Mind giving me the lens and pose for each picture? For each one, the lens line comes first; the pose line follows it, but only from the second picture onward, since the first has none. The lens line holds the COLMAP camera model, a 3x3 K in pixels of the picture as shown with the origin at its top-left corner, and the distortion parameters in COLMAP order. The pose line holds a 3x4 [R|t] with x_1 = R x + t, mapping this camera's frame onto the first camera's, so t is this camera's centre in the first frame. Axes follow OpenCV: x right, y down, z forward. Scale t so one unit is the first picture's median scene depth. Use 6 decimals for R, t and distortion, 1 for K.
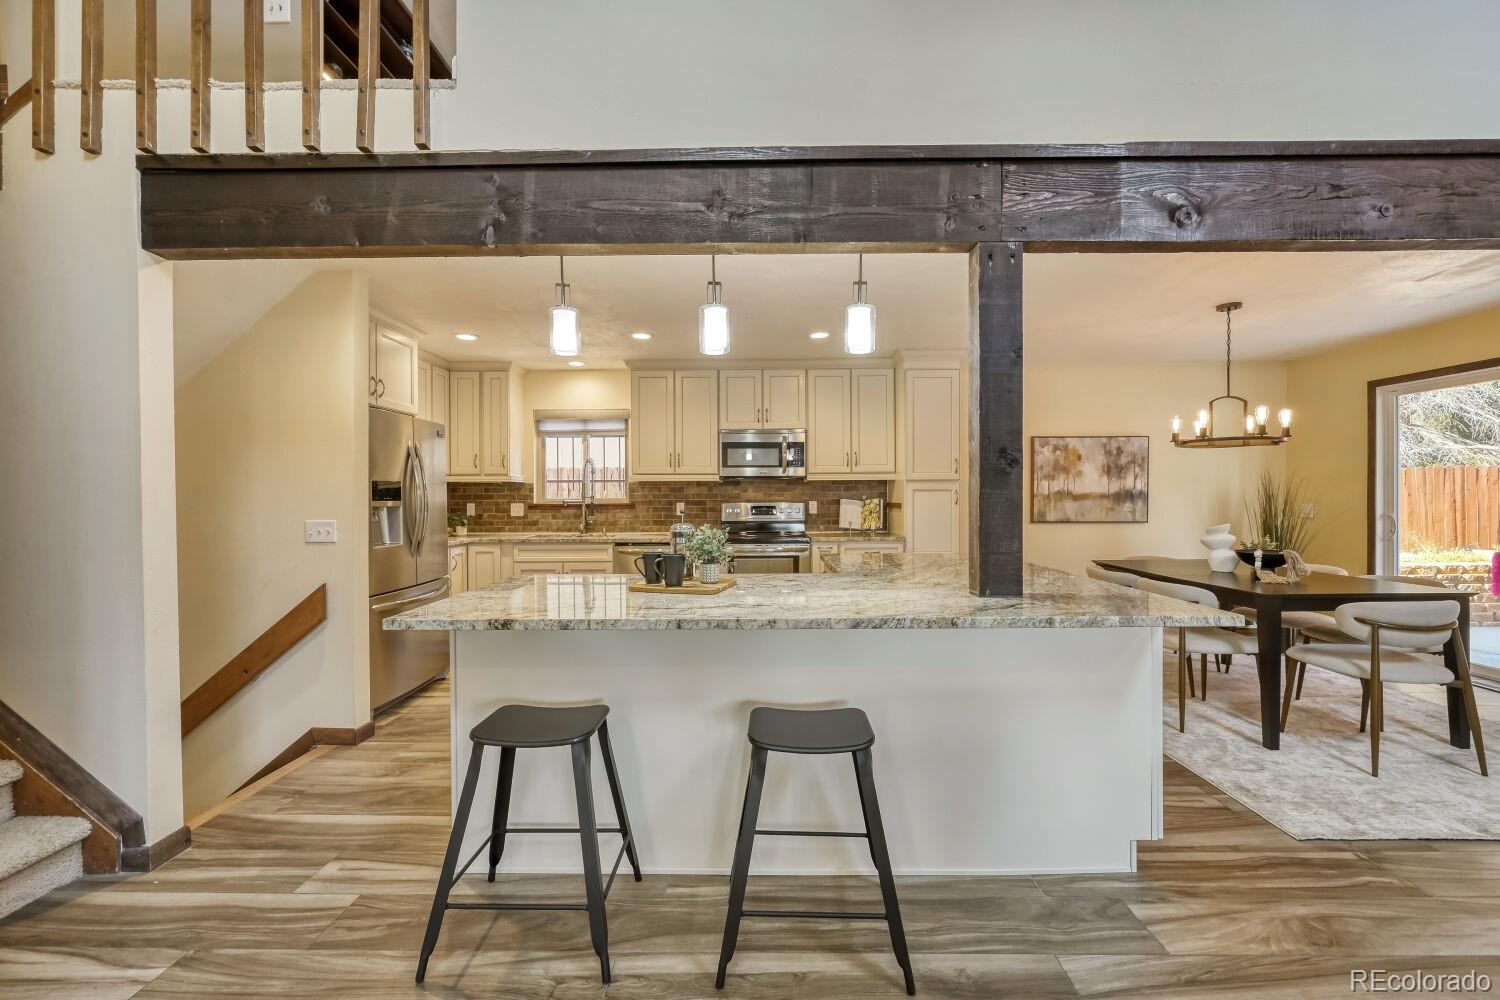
lens RADIAL K [[591.6, 0, 753.9], [0, 591.6, 503.6], [0, 0, 1]] dist [-0.001431, 0.000421]
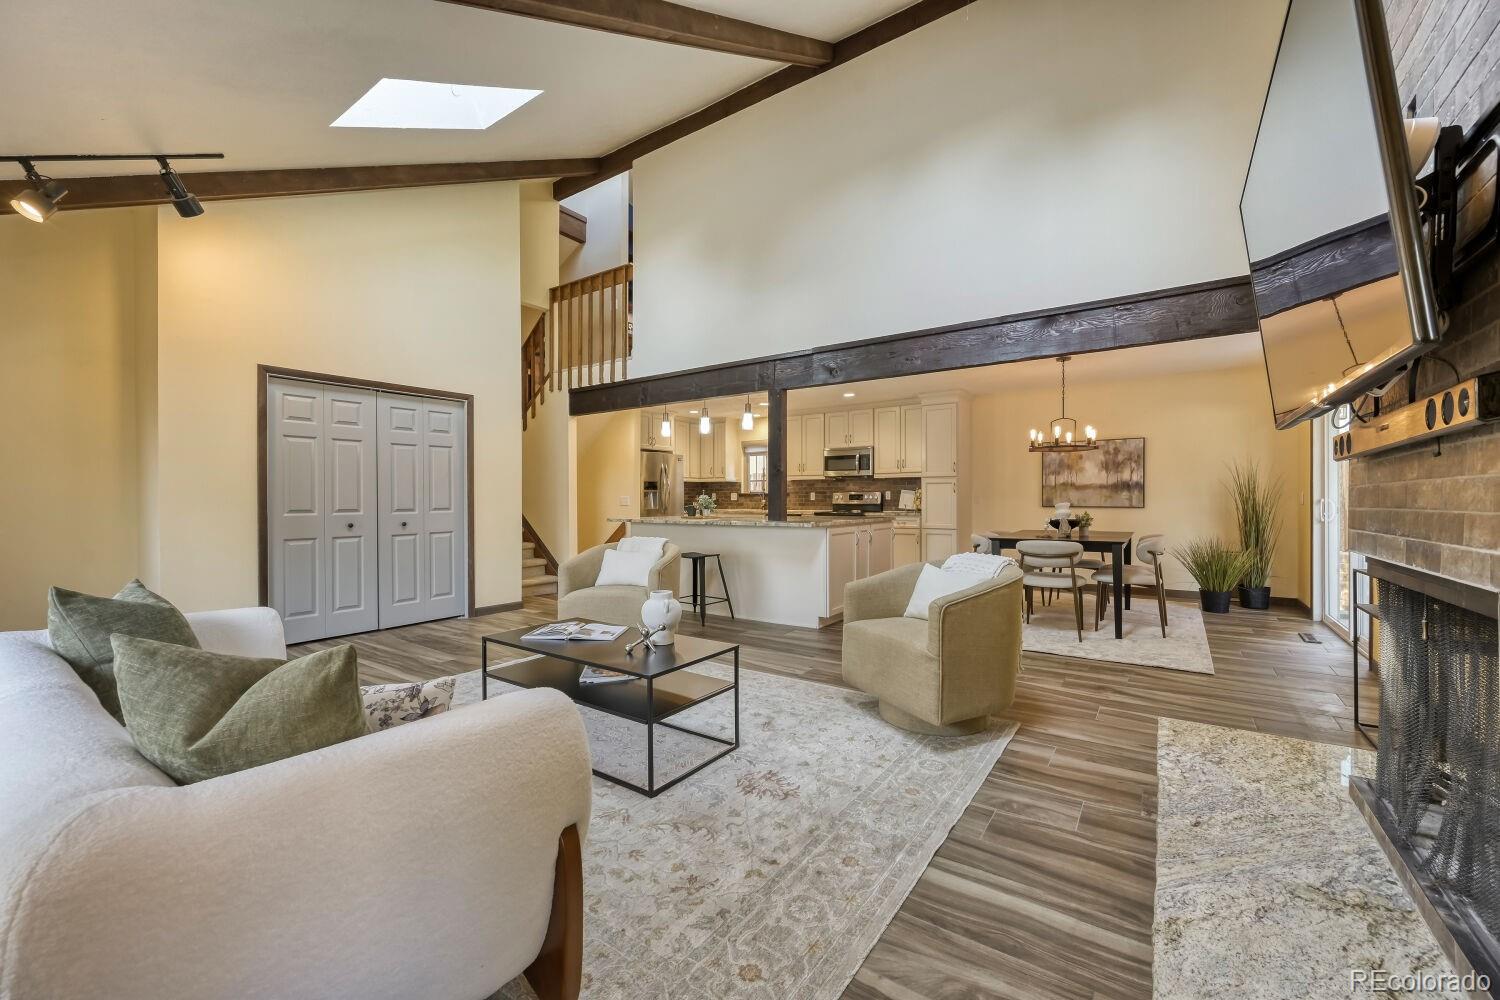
lens RADIAL K [[591.6, 0, 753.0], [0, 591.6, 504.4], [0, 0, 1]] dist [-0.001431, 0.000421]
pose [[0.824501, 0.008644, -0.565795, 0.723954], [-0.008290, 0.999961, 0.003196, 0.028998], [0.565800, 0.002055, 0.824540, -0.497989]]
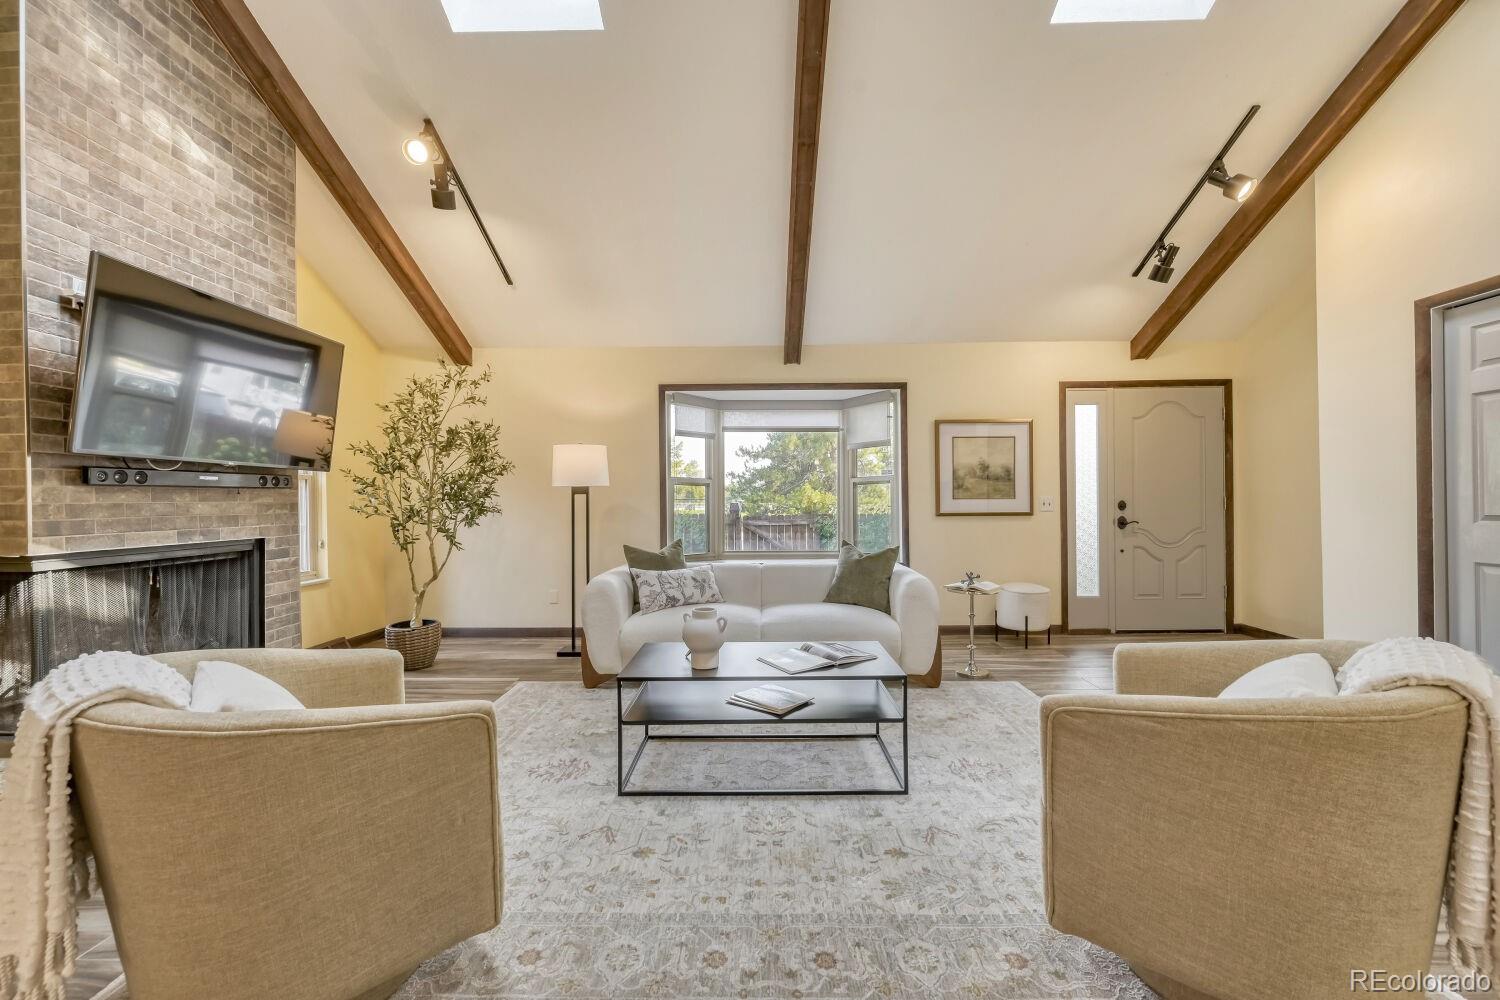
lens RADIAL K [[591.6, 0, 752.1], [0, 591.6, 502.3], [0, 0, 1]] dist [-0.001431, 0.000421]
pose [[-0.999900, 0.014138, 0.000881, 0.318449], [0.014146, 0.999842, 0.010803, 0.019258], [-0.000728, 0.010814, -0.999941, 0.372611]]
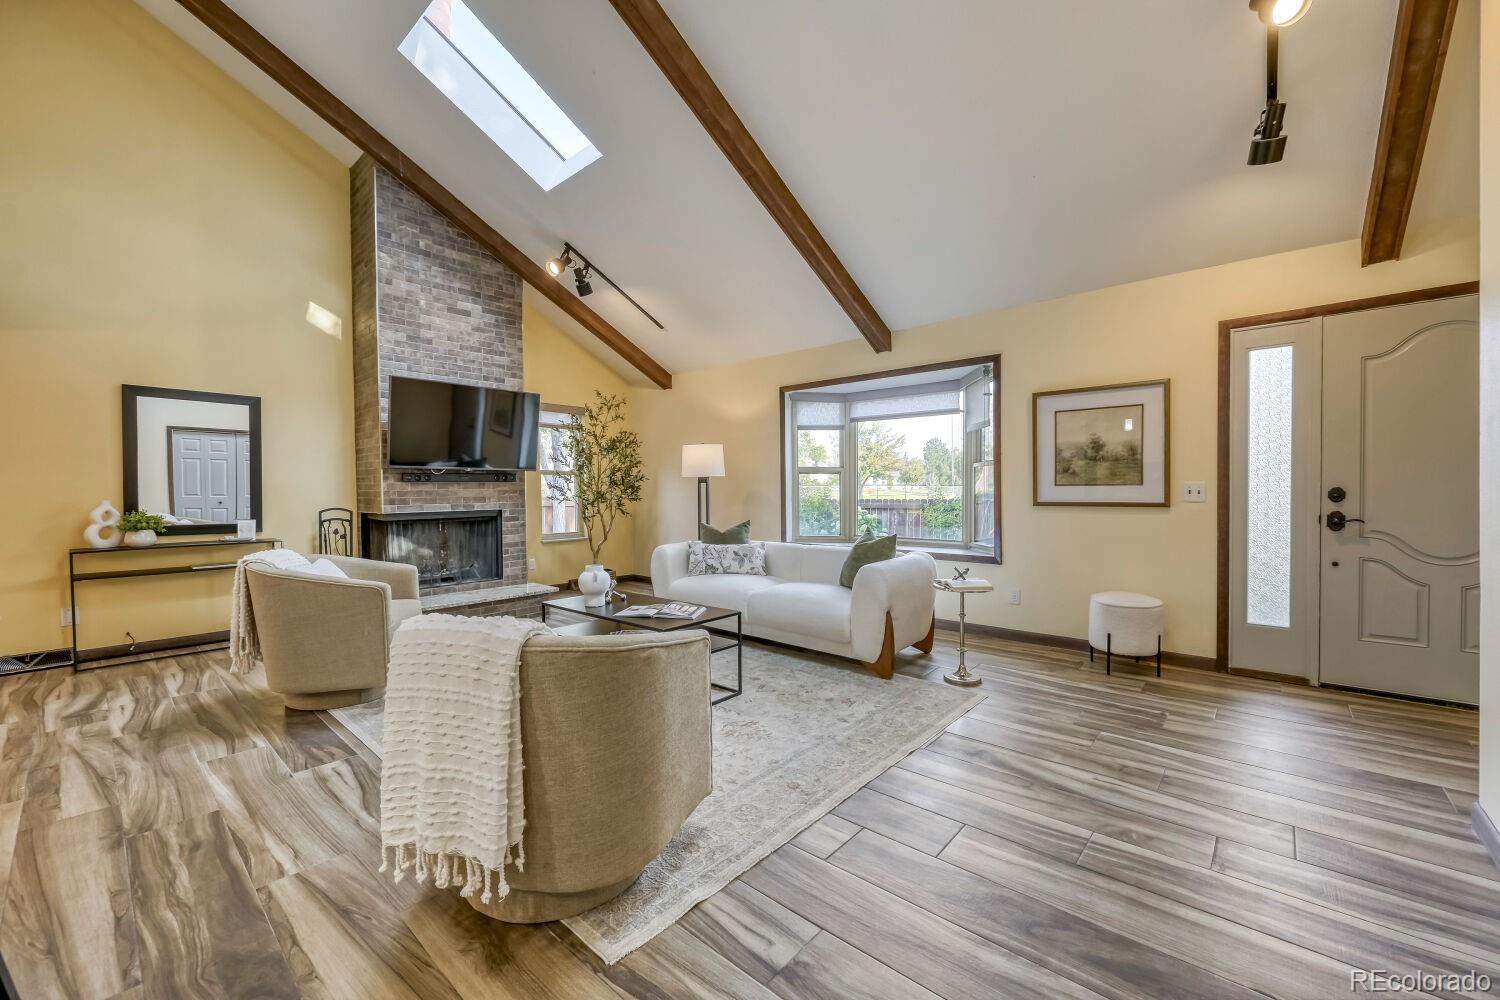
lens RADIAL K [[591.6, 0, 752.9], [0, 591.6, 502.9], [0, 0, 1]] dist [-0.001431, 0.000421]
pose [[-0.759307, -0.002280, 0.650729, -0.223186], [0.018896, 0.999495, 0.025551, 0.024033], [-0.650458, 0.031697, -0.758880, 0.291517]]
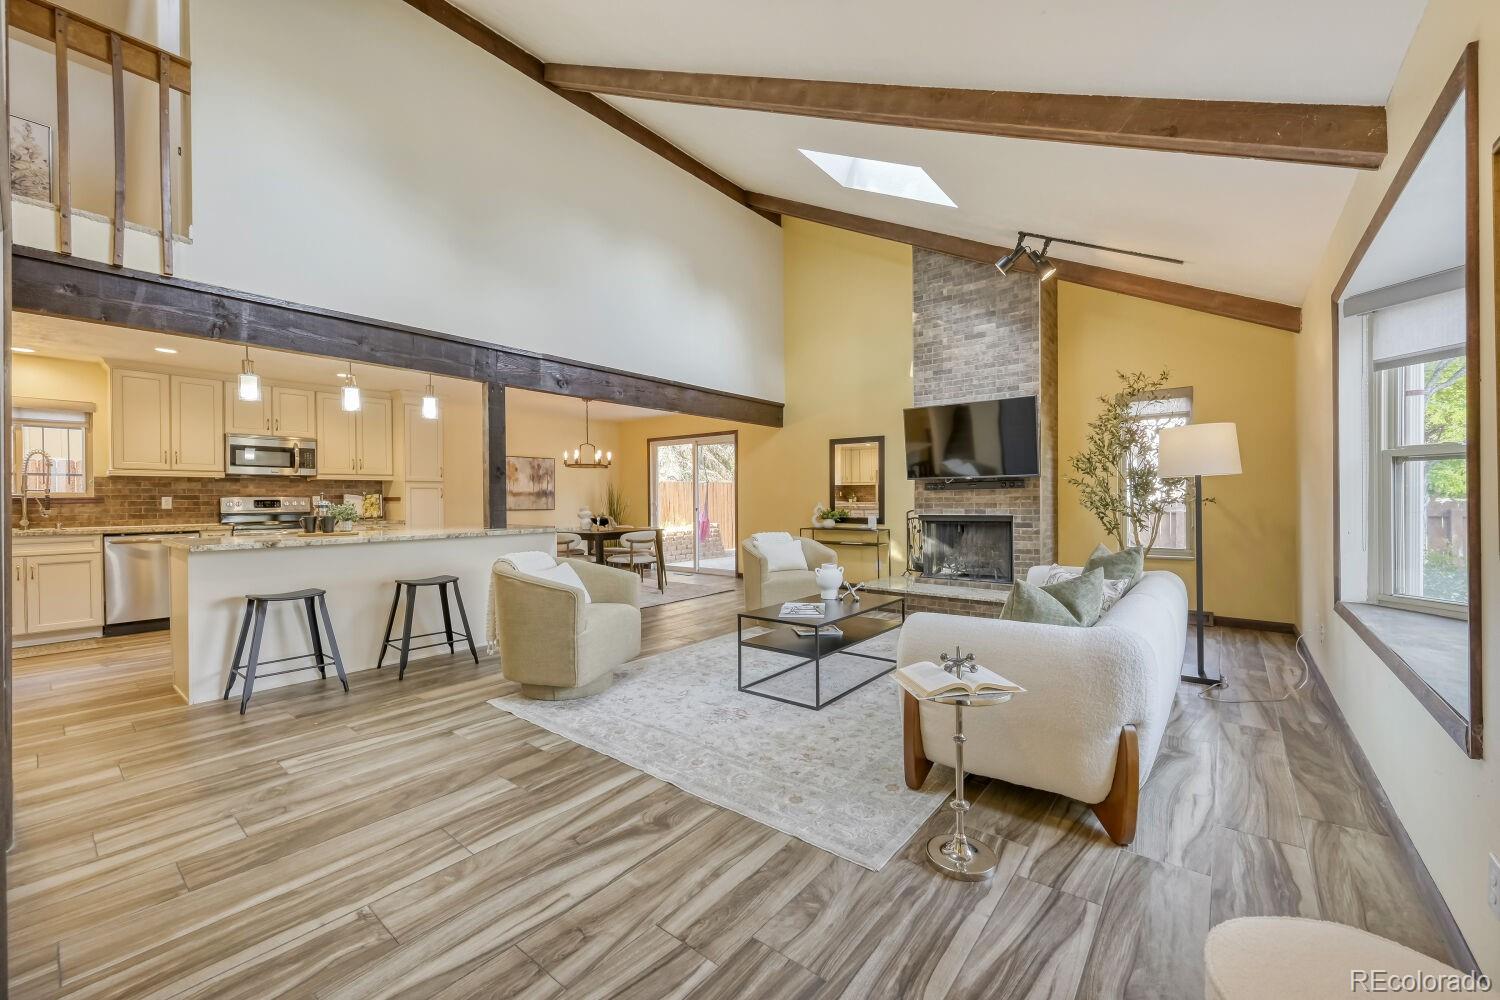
lens RADIAL K [[591.6, 0, 752.2], [0, 591.6, 502.0], [0, 0, 1]] dist [-0.001431, 0.000421]
pose [[0.618529, -0.003472, 0.785754, -0.328125], [0.013611, 0.999888, -0.006297, 0.030233], [-0.785644, 0.014590, 0.618507, -0.514101]]
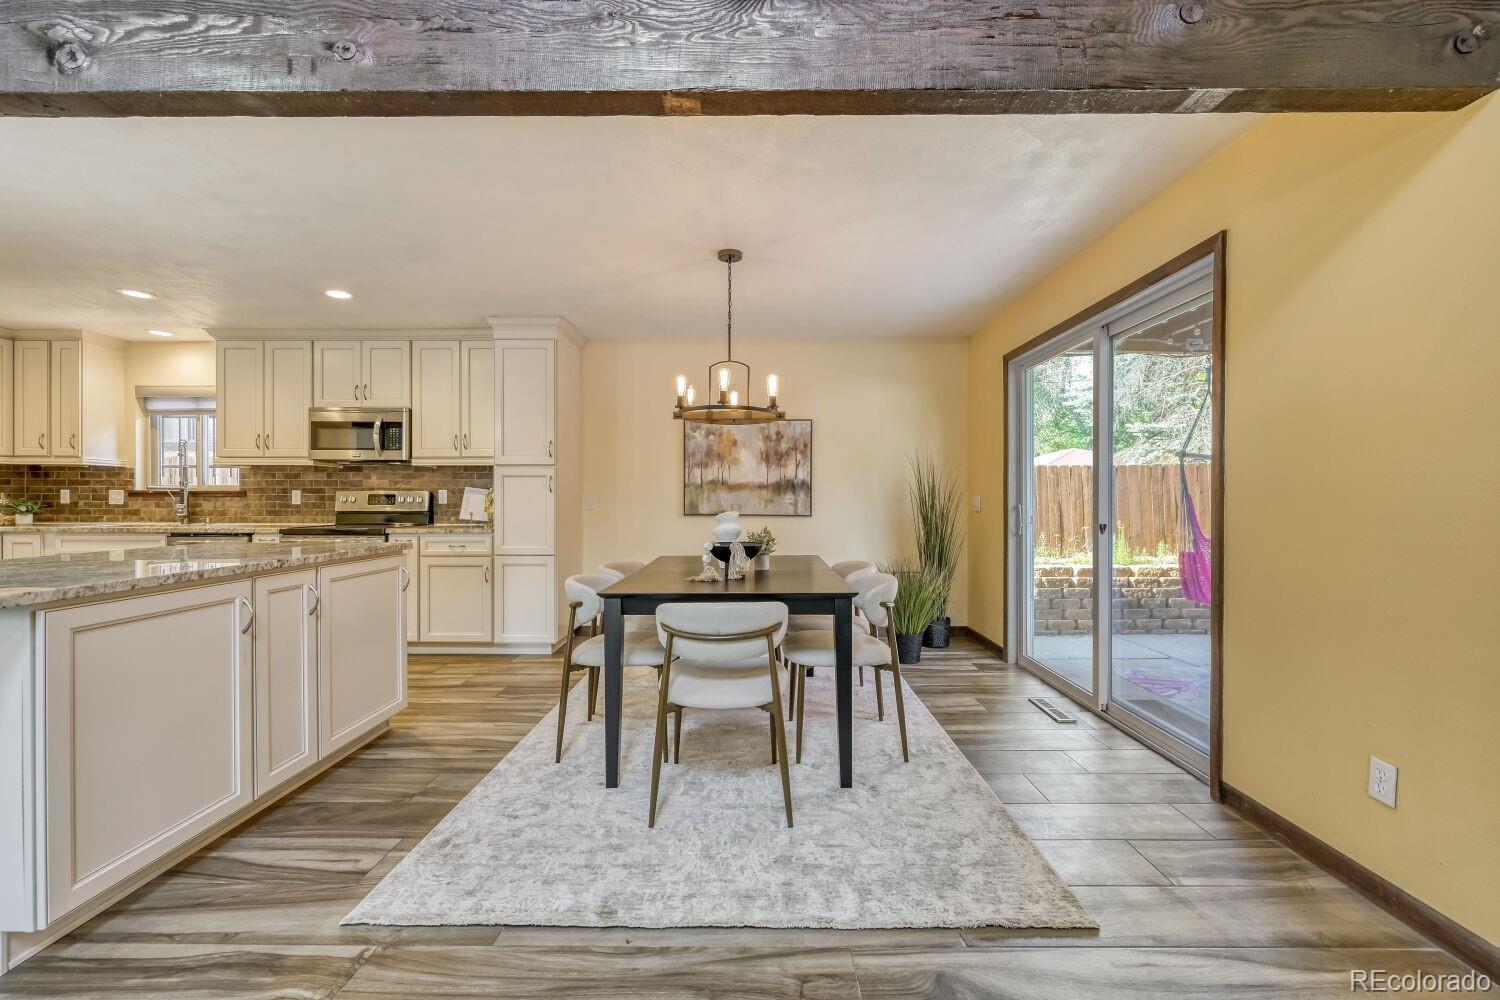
lens RADIAL K [[591.6, 0, 750.8], [0, 591.6, 503.0], [0, 0, 1]] dist [-0.001431, 0.000421]
pose [[0.999971, 0.007455, 0.001412, 0.600353], [-0.007444, 0.999946, -0.007206, 0.020165], [-0.001466, 0.007195, 0.999973, 0.110622]]
